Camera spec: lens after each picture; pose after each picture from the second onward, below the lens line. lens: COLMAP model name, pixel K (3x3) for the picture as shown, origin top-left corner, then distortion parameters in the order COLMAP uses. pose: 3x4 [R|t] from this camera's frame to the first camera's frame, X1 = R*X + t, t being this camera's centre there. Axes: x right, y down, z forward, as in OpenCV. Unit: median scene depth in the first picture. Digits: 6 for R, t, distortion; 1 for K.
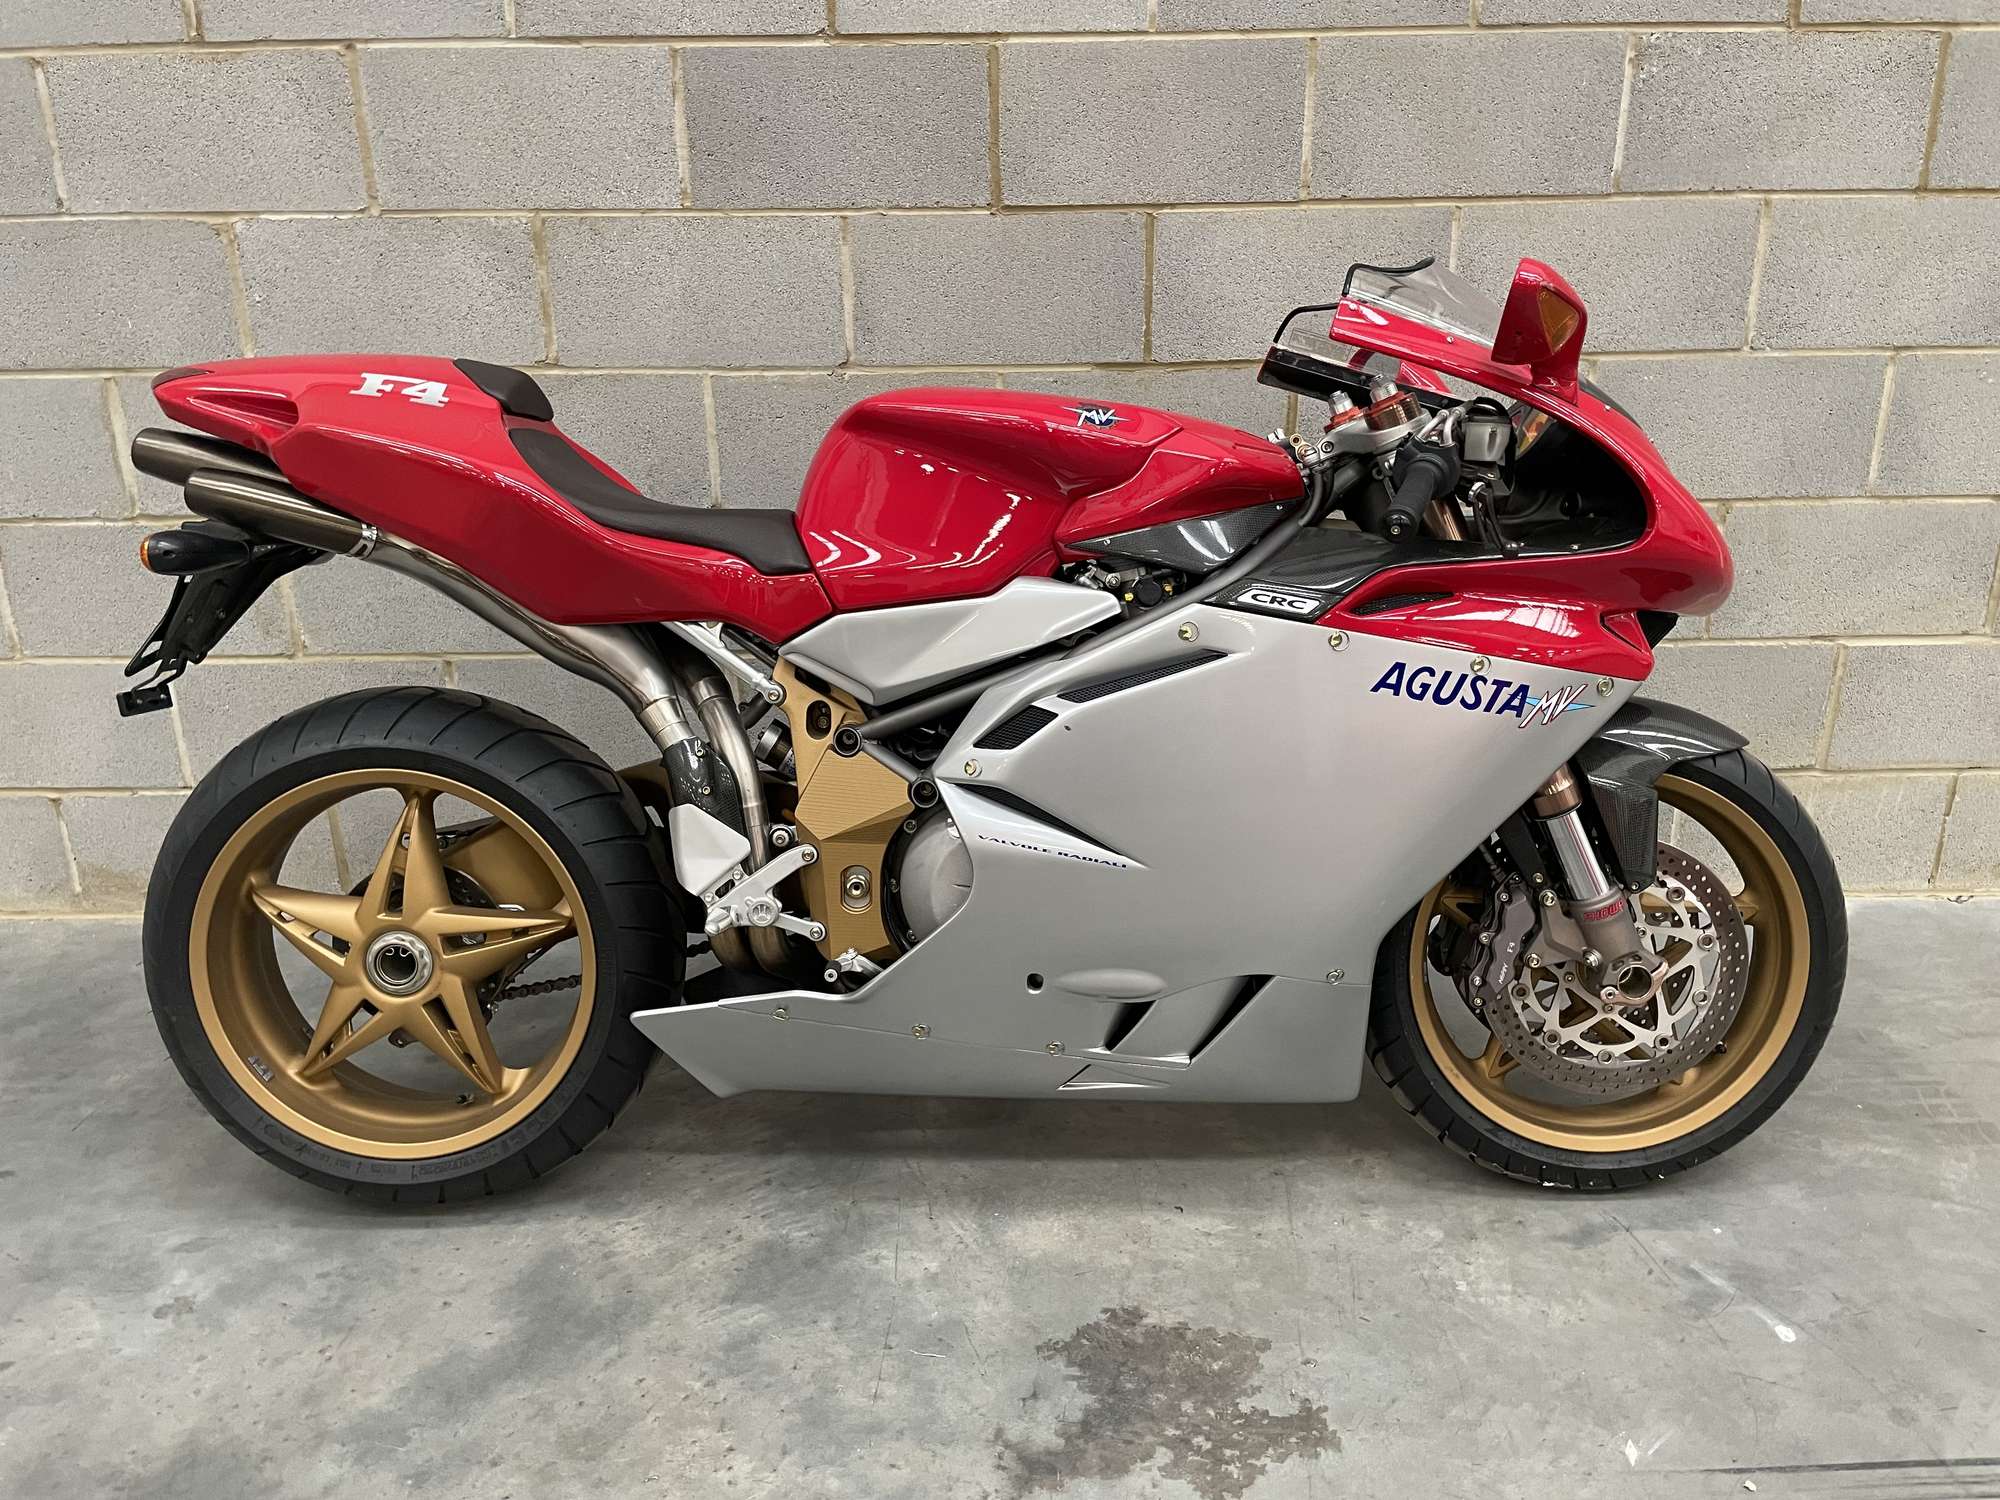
lens RADIAL K [[1538.1, 0, 994.5], [0, 1538.1, 737.5], [0, 0, 1]] dist [0.078398, -0.119361]
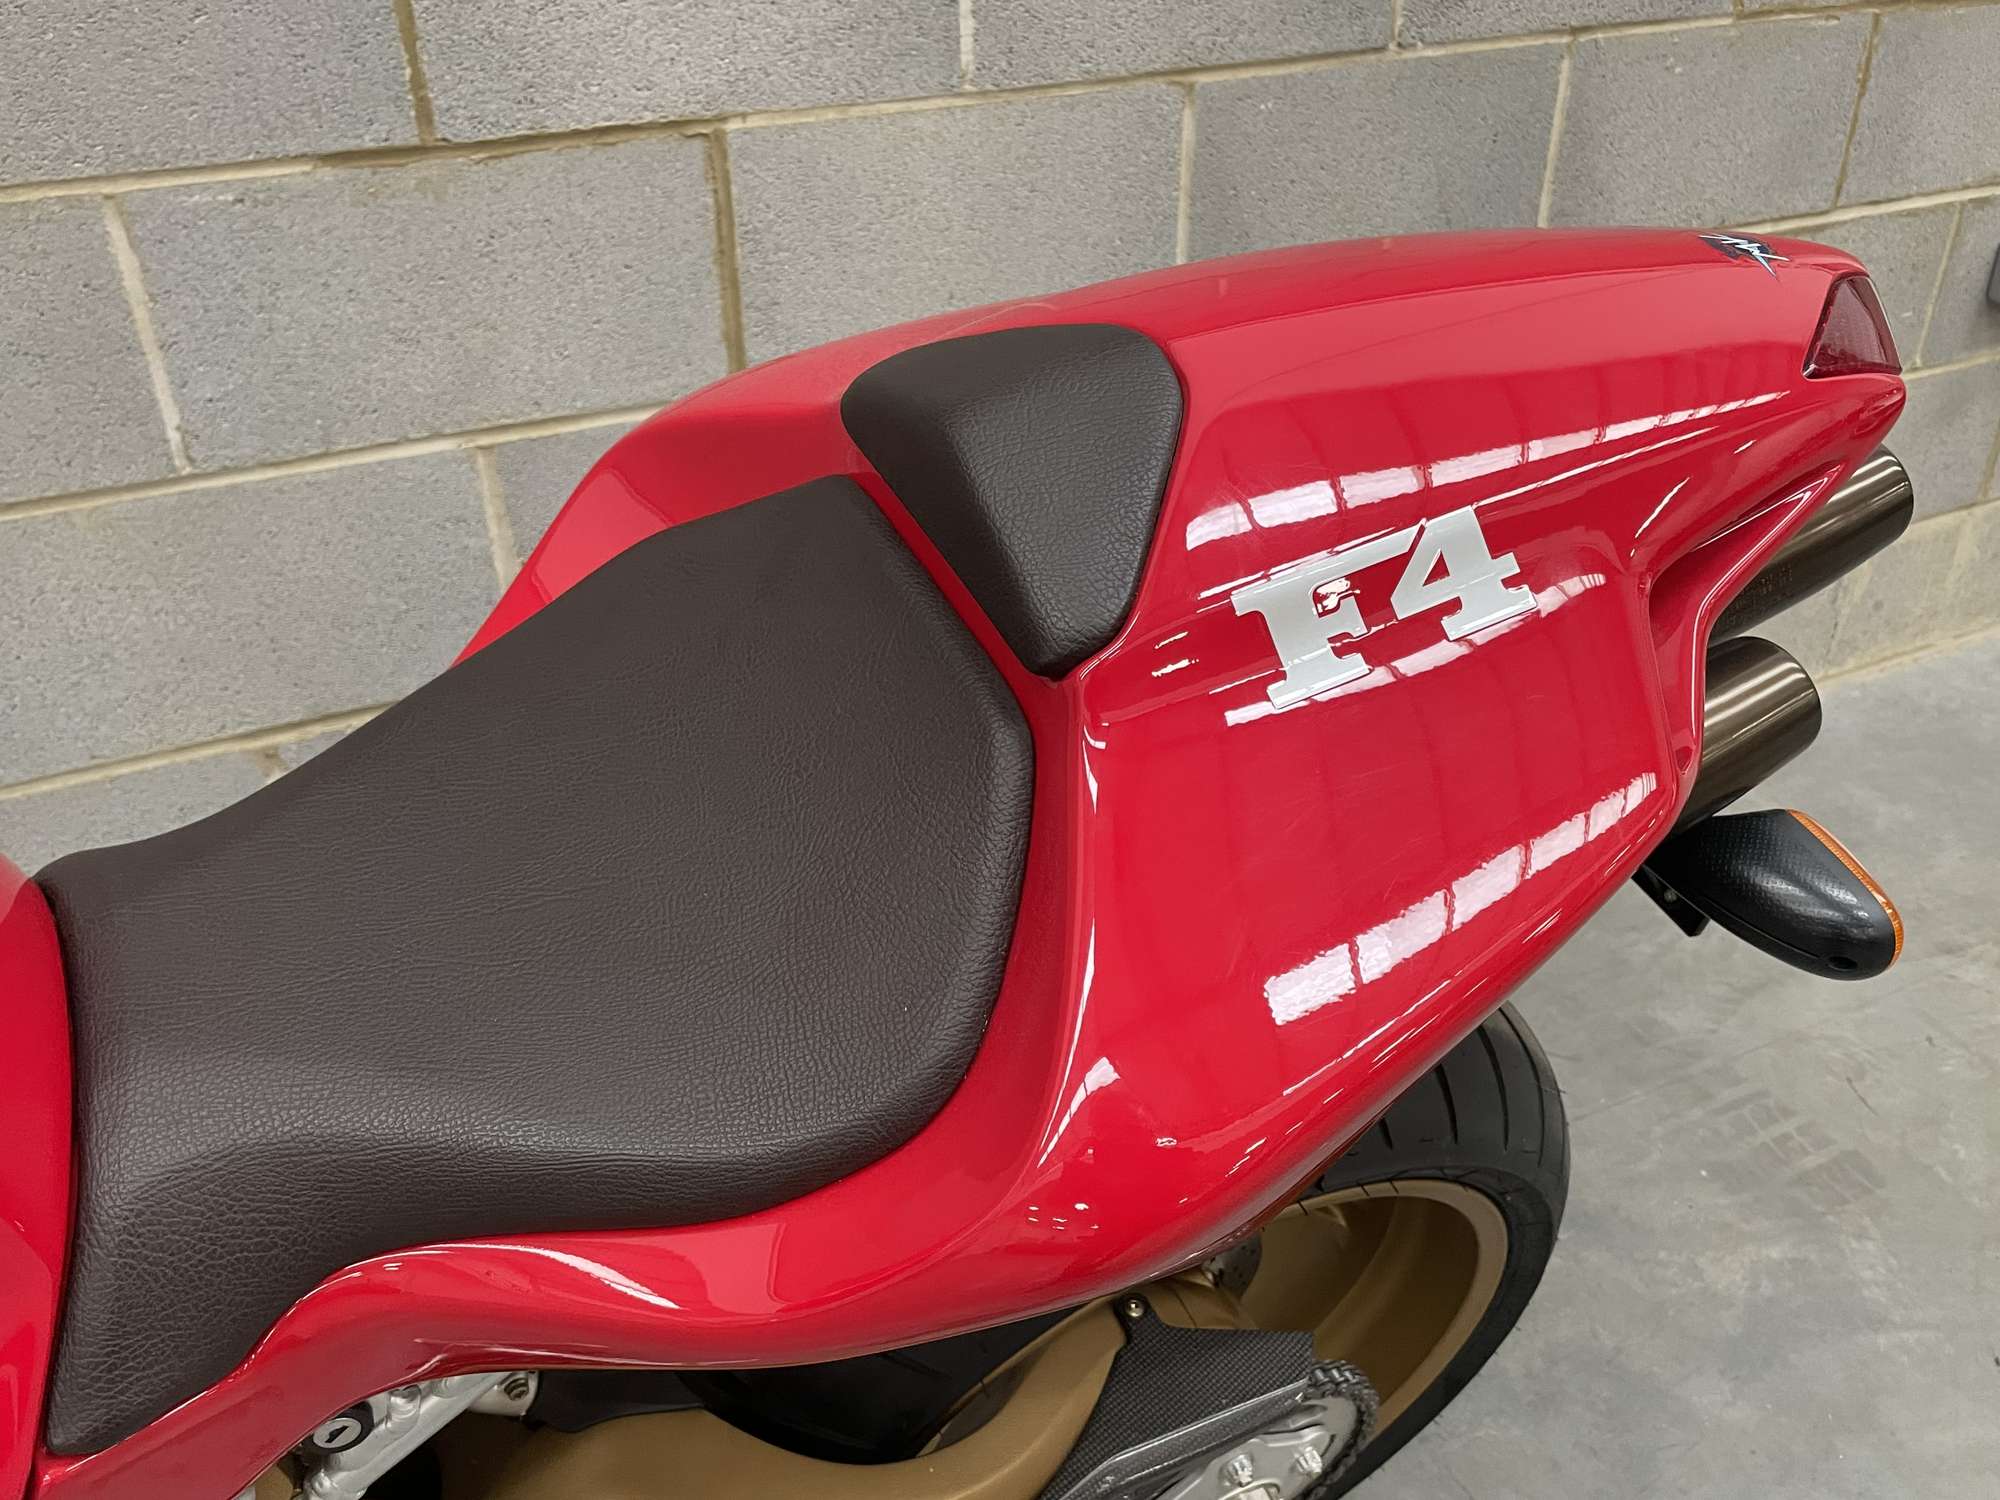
lens RADIAL K [[1645.4, 0, 983.4], [0, 1645.4, 761.3], [0, 0, 1]] dist [0.084471, -0.128710]
pose [[0.896229, -0.227087, 0.381059, 0.010435], [0.151173, 0.963963, 0.218910, -0.151837], [-0.417038, -0.138587, 0.898261, 0.446962]]
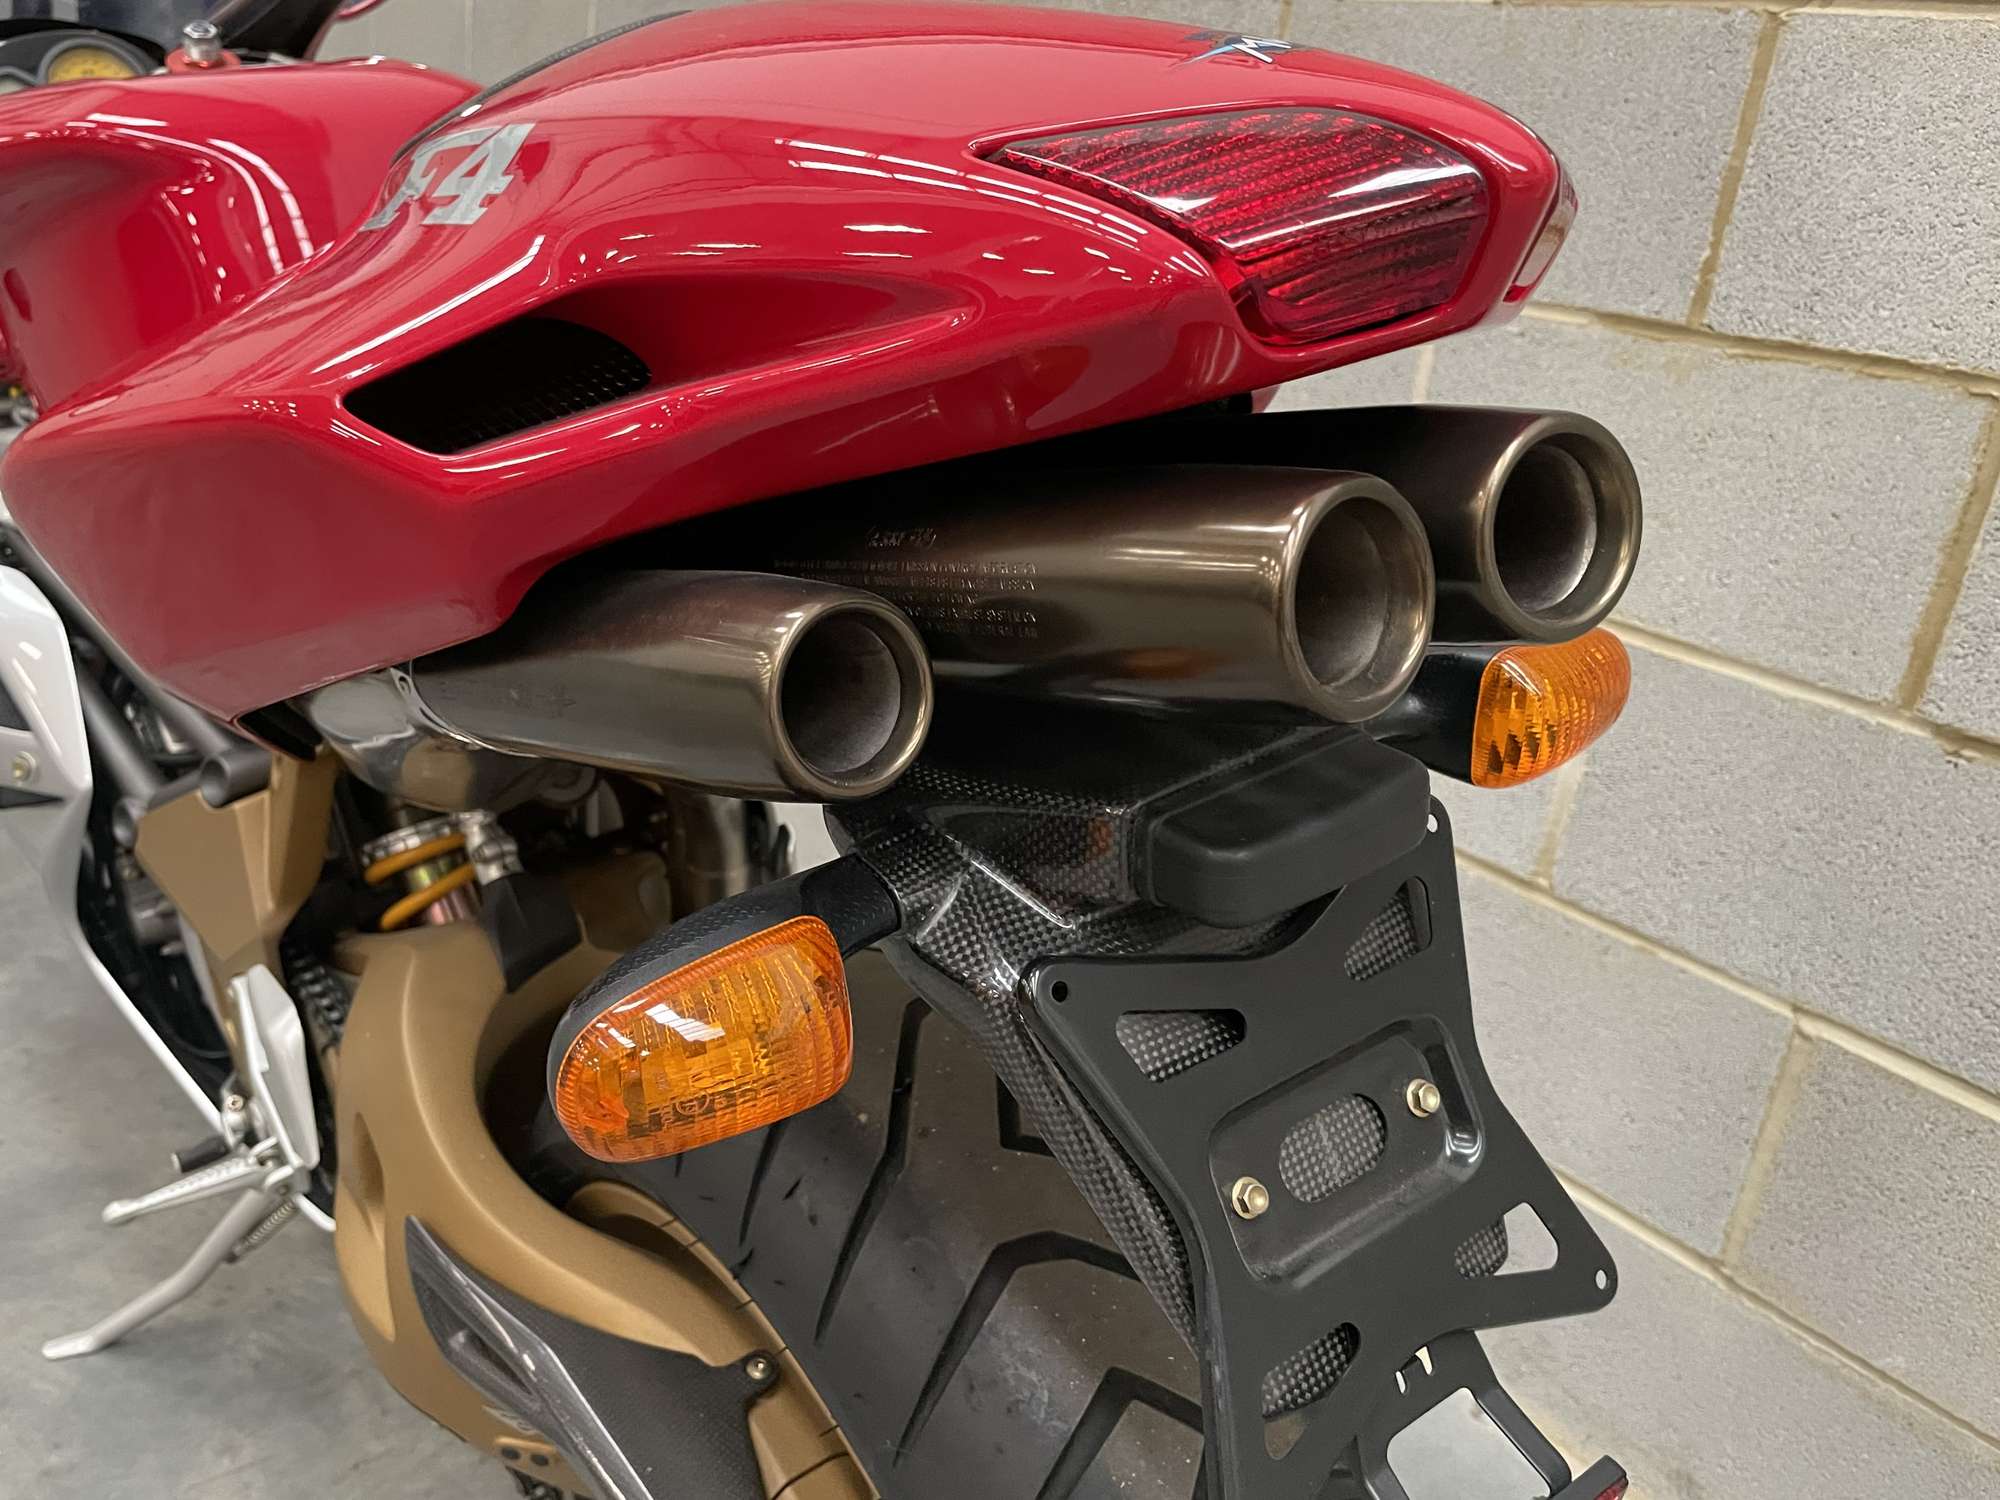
lens RADIAL K [[1645.4, 0, 969.1], [0, 1645.4, 754.9], [0, 0, 1]] dist [0.084471, -0.128710]
pose [[0.608428, 0.351662, -0.711442, 0.401575], [-0.398669, 0.910576, 0.109150, -0.094538], [0.686206, 0.217220, 0.694217, 0.548478]]
